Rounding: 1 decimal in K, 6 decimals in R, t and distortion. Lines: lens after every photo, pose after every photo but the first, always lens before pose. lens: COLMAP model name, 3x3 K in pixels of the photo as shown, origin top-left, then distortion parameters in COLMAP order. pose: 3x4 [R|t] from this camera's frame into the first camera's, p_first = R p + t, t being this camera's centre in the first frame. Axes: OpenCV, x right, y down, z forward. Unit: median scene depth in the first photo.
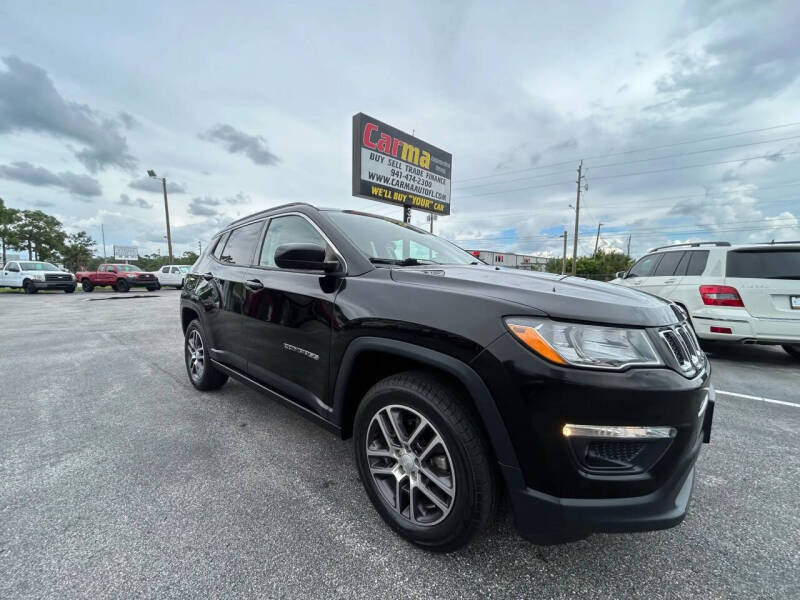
lens RADIAL K [[322.4, 0, 400.0], [0, 322.4, 300.0], [0, 0, 1]] dist [0.000636, -0.000247]
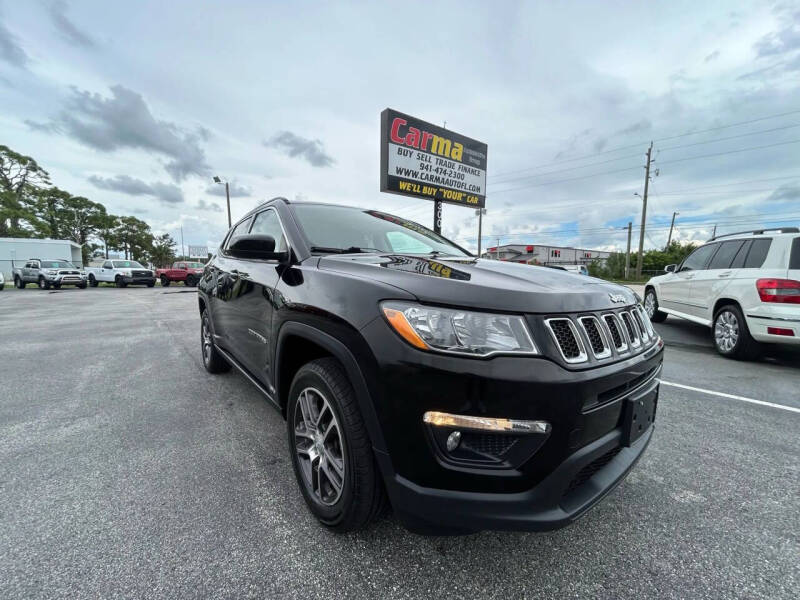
lens RADIAL K [[322.4, 0, 400.0], [0, 322.4, 300.0], [0, 0, 1]] dist [0.000636, -0.000247]
pose [[0.987989, 0.010864, -0.154145, 0.109707], [-0.009169, 0.999889, 0.011705, 0.007740], [0.154255, -0.010151, 0.987979, 0.006696]]
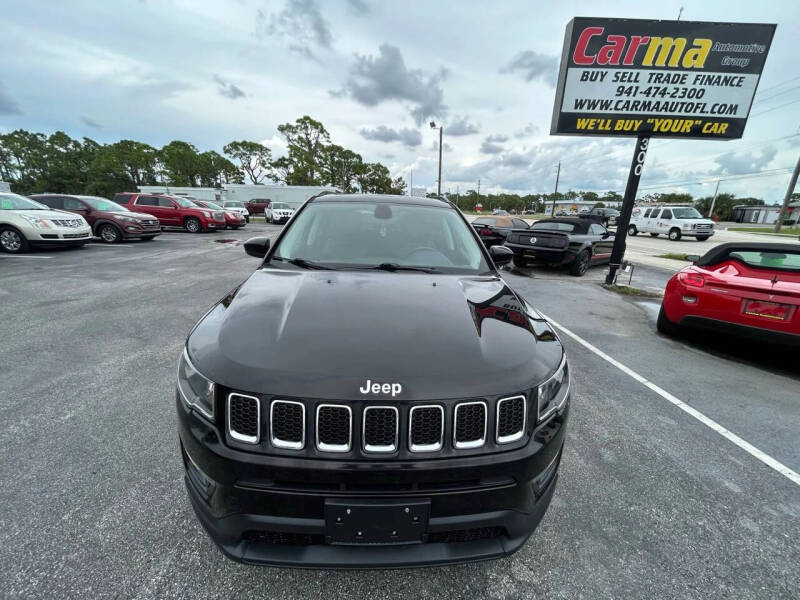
lens RADIAL K [[322.4, 0, 400.0], [0, 322.4, 300.0], [0, 0, 1]] dist [0.000636, -0.000247]
pose [[0.703105, 0.210927, -0.679082, 0.356533], [-0.081826, 0.972649, 0.217390, -0.084497], [0.706362, -0.097281, 0.701134, 0.143639]]
